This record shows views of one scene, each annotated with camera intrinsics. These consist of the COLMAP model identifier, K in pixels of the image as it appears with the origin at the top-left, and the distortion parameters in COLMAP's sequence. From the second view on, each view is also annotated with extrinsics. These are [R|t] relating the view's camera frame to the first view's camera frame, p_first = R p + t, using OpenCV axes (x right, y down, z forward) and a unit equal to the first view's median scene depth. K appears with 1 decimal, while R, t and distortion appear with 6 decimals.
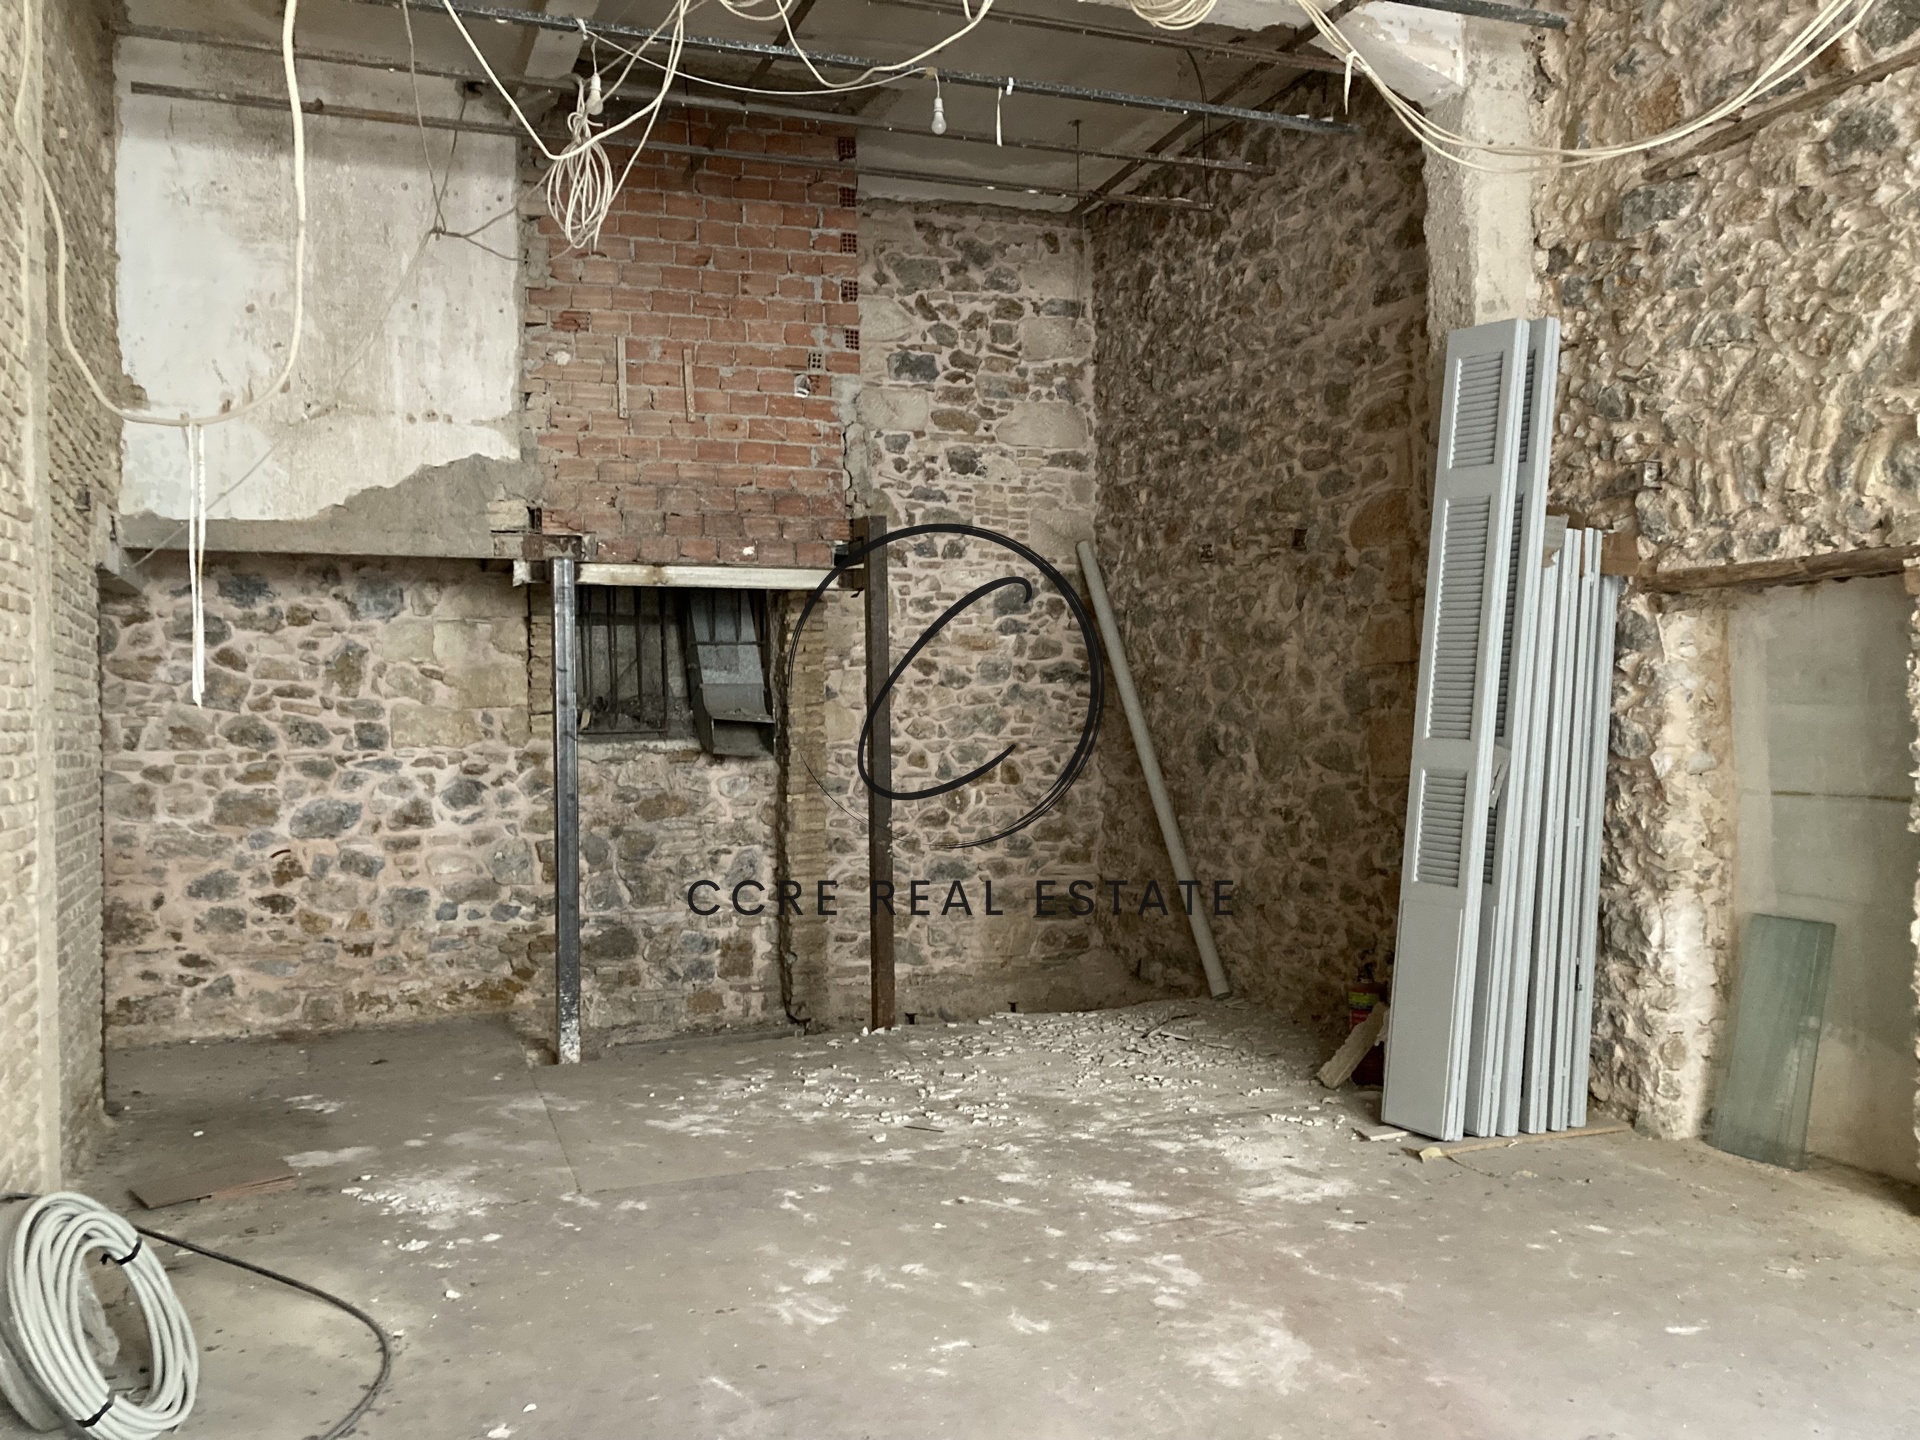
lens RADIAL K [[1522.6, 0, 897.9], [0, 1522.6, 714.6], [0, 0, 1]] dist [0.052897, -0.063229]
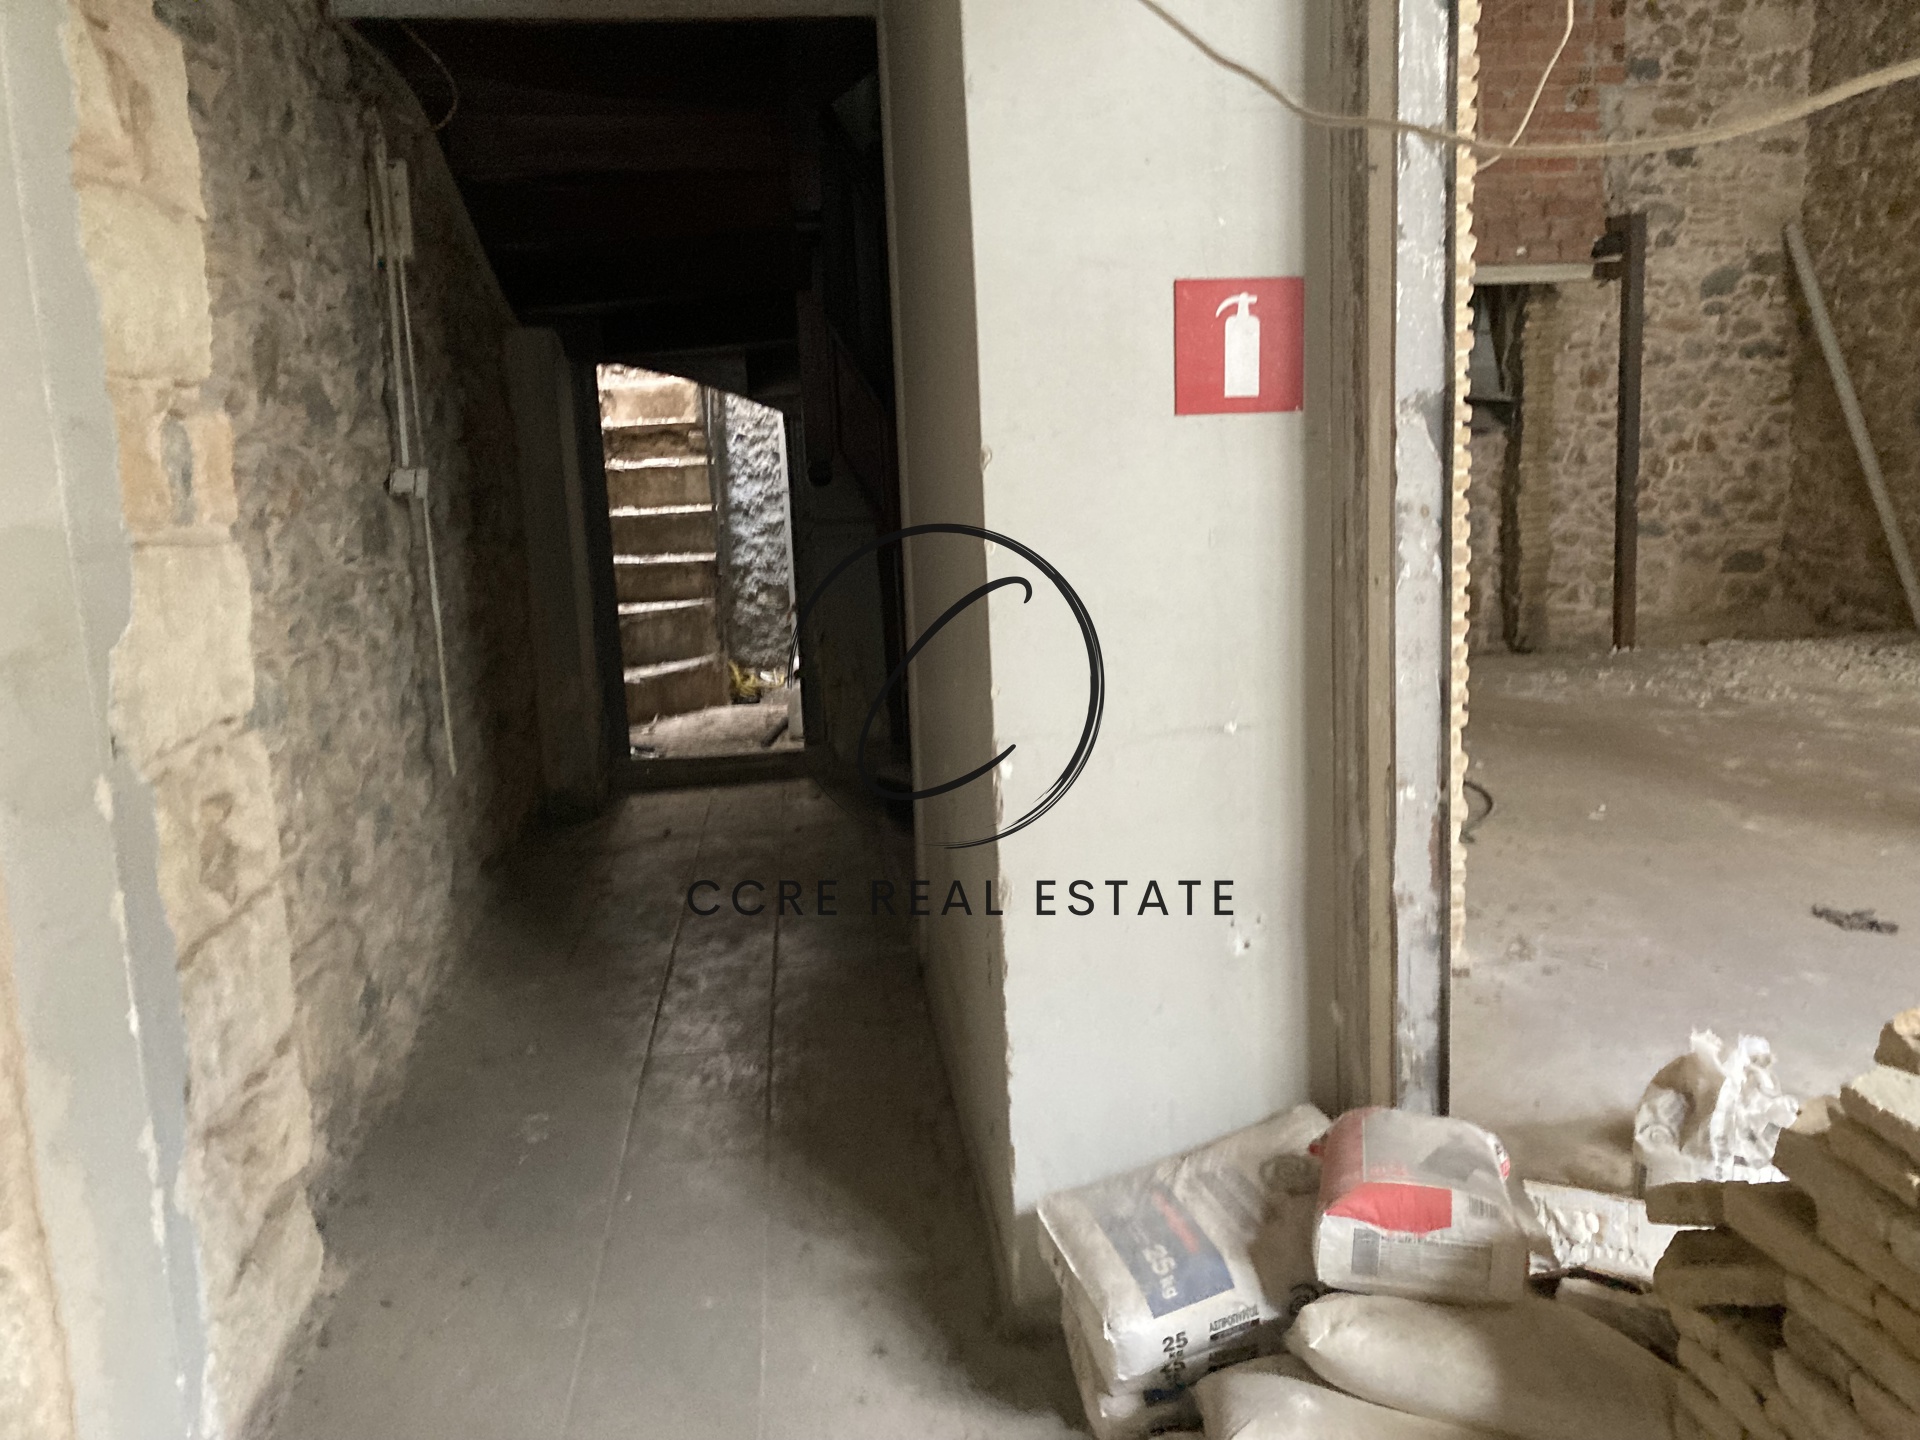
lens RADIAL K [[1522.6, 0, 897.9], [0, 1522.6, 714.6], [0, 0, 1]] dist [0.052897, -0.063229]
pose [[0.963679, 0.019470, -0.266353, -0.196923], [0.028312, 0.984271, 0.174384, 0.021391], [0.265558, -0.175592, 0.947970, -0.270763]]
